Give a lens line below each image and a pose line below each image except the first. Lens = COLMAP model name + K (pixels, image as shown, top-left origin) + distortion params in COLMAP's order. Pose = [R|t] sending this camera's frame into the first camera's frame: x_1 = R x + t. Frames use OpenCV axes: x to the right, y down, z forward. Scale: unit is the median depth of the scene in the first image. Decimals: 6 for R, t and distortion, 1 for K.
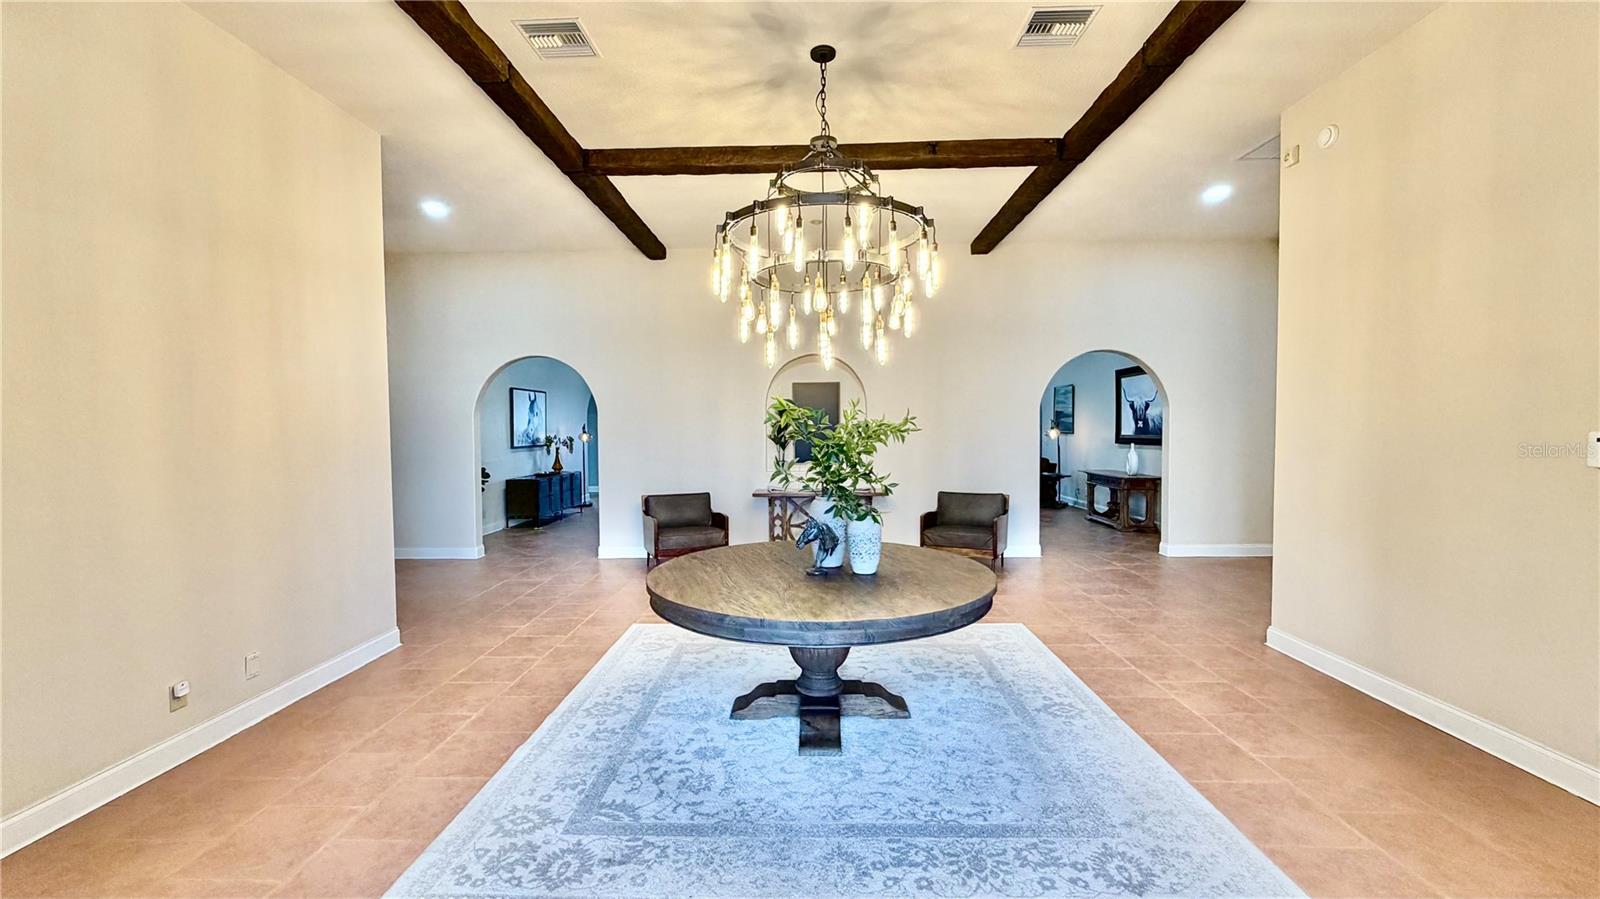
lens RADIAL K [[639.1, 0, 795.0], [0, 639.1, 452.8], [0, 0, 1]] dist [0.000483, -0.000052]
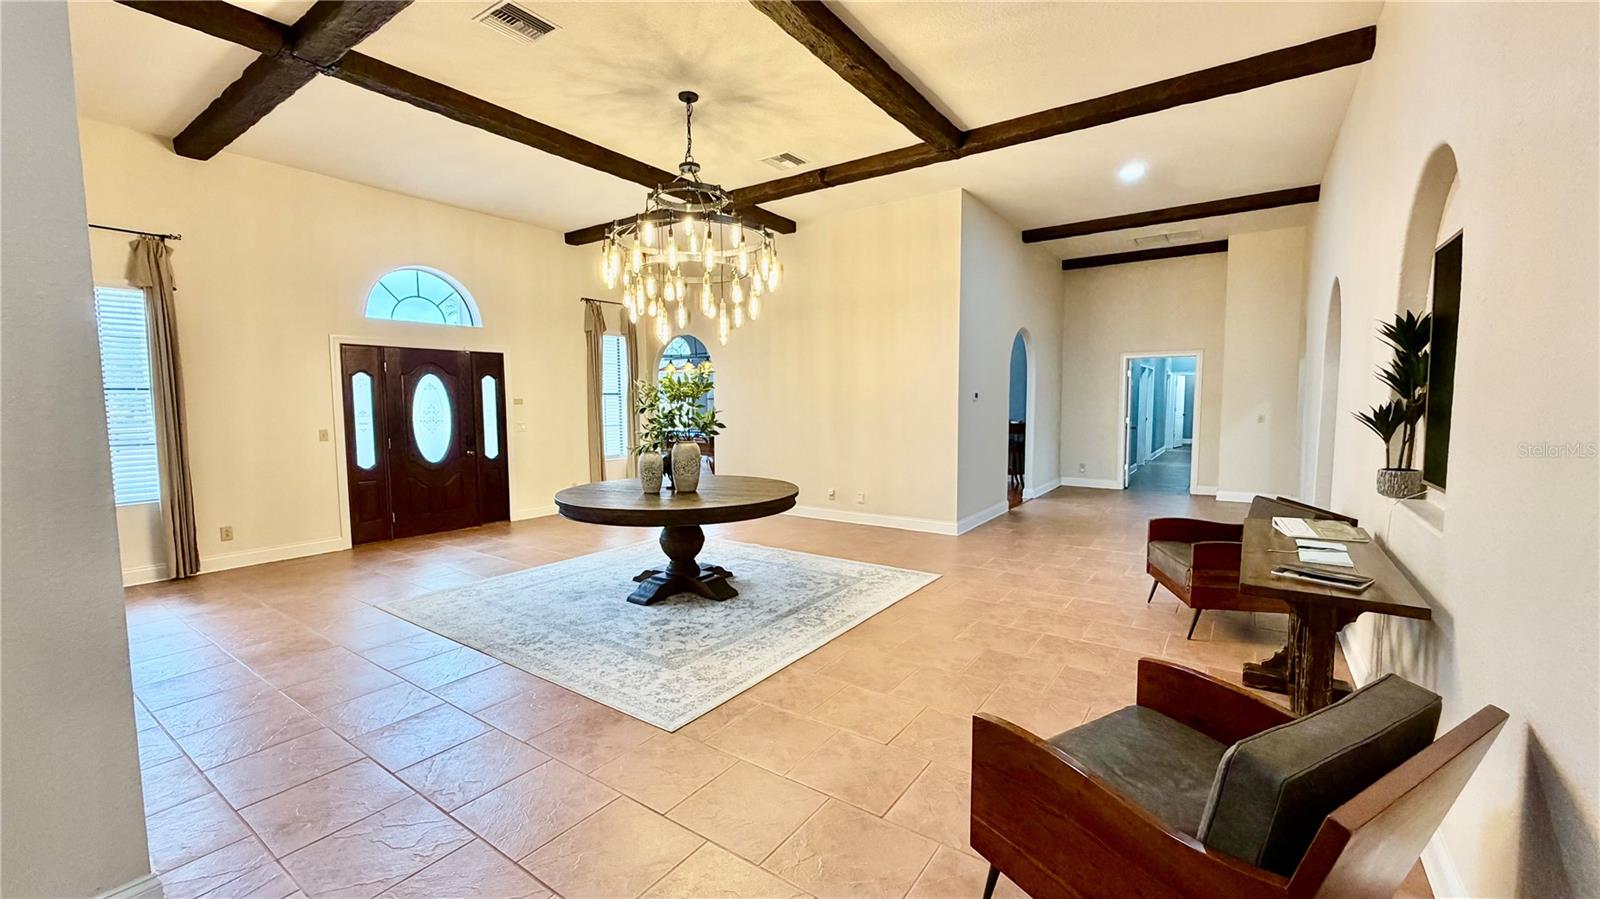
lens RADIAL K [[639.1, 0, 794.4], [0, 639.1, 450.4], [0, 0, 1]] dist [0.000483, -0.000052]
pose [[-0.556855, 0.078626, -0.826880, 1.036319], [-0.023403, 0.993629, 0.110242, -0.063974], [0.830280, 0.080740, -0.551468, 1.925883]]
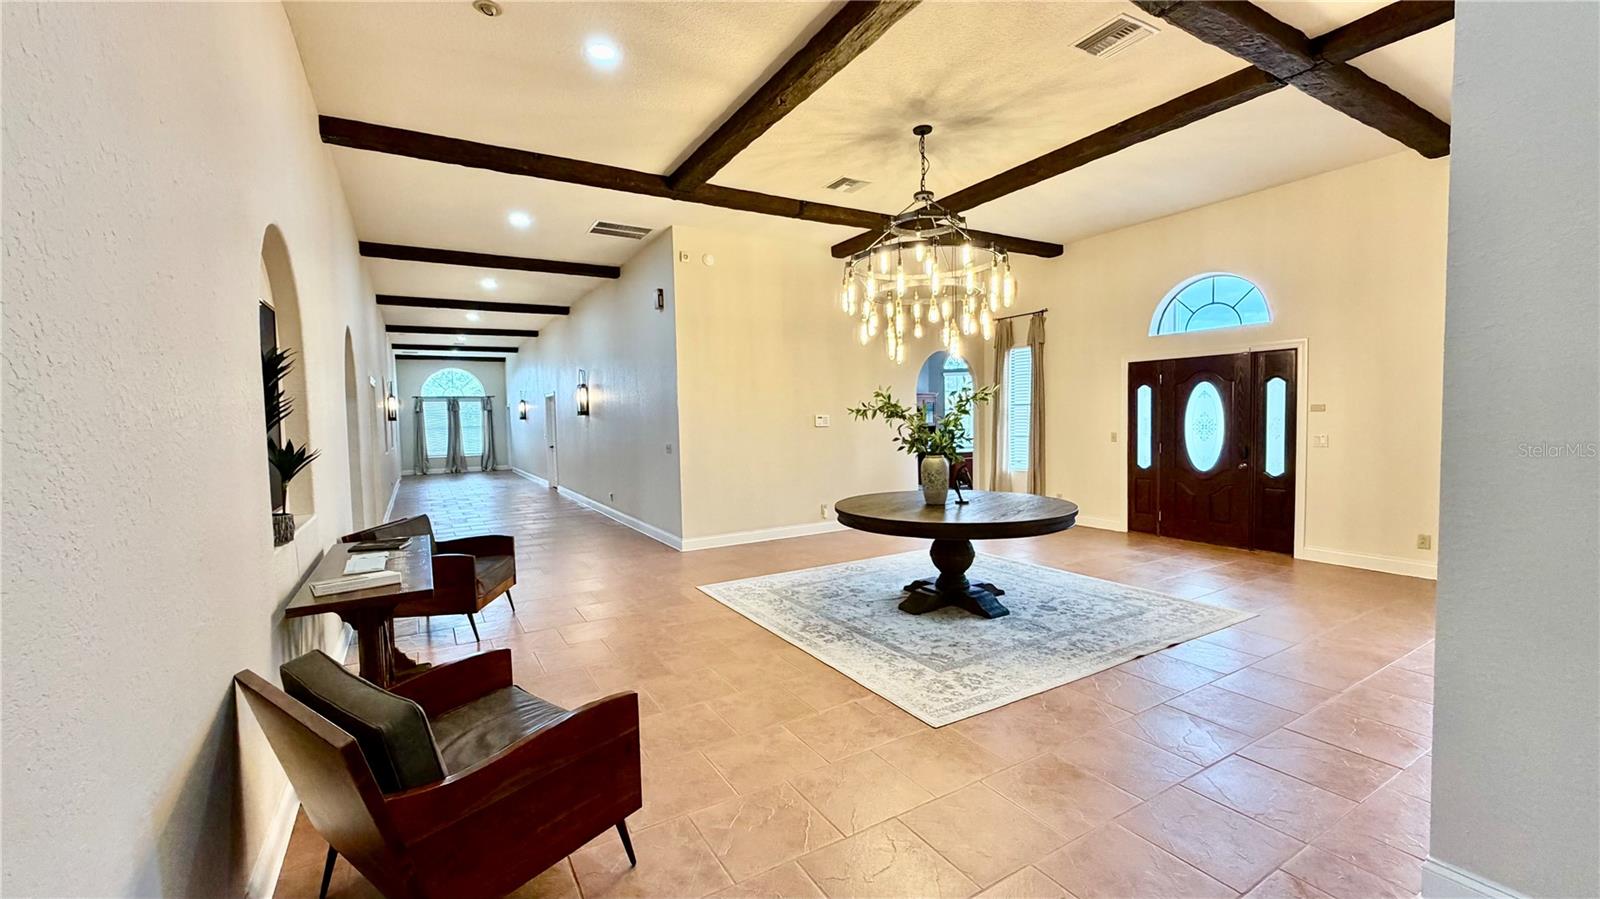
lens RADIAL K [[639.1, 0, 794.4], [0, 639.1, 447.1], [0, 0, 1]] dist [0.000483, -0.000052]
pose [[-0.530949, -0.019790, 0.847173, -0.965772], [0.061251, 0.996216, 0.061659, -0.052174], [-0.845187, 0.084628, -0.527727, 1.987093]]
